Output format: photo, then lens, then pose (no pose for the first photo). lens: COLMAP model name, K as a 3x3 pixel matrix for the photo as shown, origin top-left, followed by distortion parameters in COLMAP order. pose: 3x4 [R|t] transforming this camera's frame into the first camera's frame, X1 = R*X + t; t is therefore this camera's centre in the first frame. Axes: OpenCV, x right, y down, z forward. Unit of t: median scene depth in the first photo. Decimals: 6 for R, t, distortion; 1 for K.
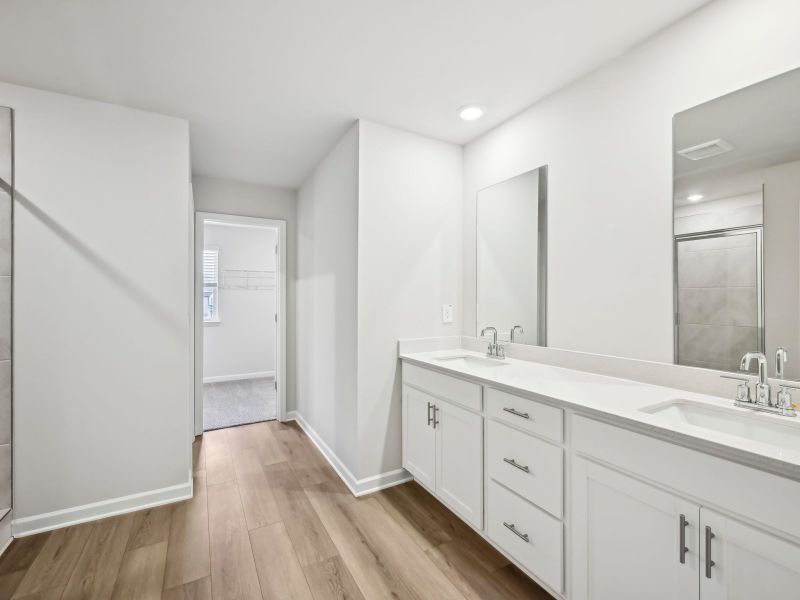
lens RADIAL K [[350.9, 0, 400.0], [0, 350.9, 300.0], [0, 0, 1]] dist [-0.000658, 0.000046]
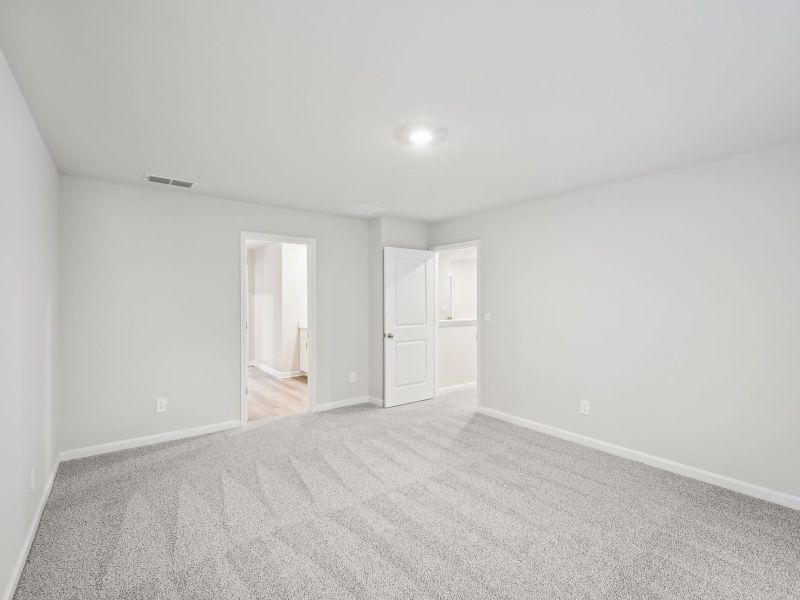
lens RADIAL K [[350.9, 0, 400.0], [0, 350.9, 300.0], [0, 0, 1]] dist [-0.000658, 0.000046]
pose [[0.989111, -0.003712, 0.147126, 0.354721], [0.004264, 0.999985, -0.003437, -0.025881], [-0.147111, 0.004027, 0.989112, -1.664623]]
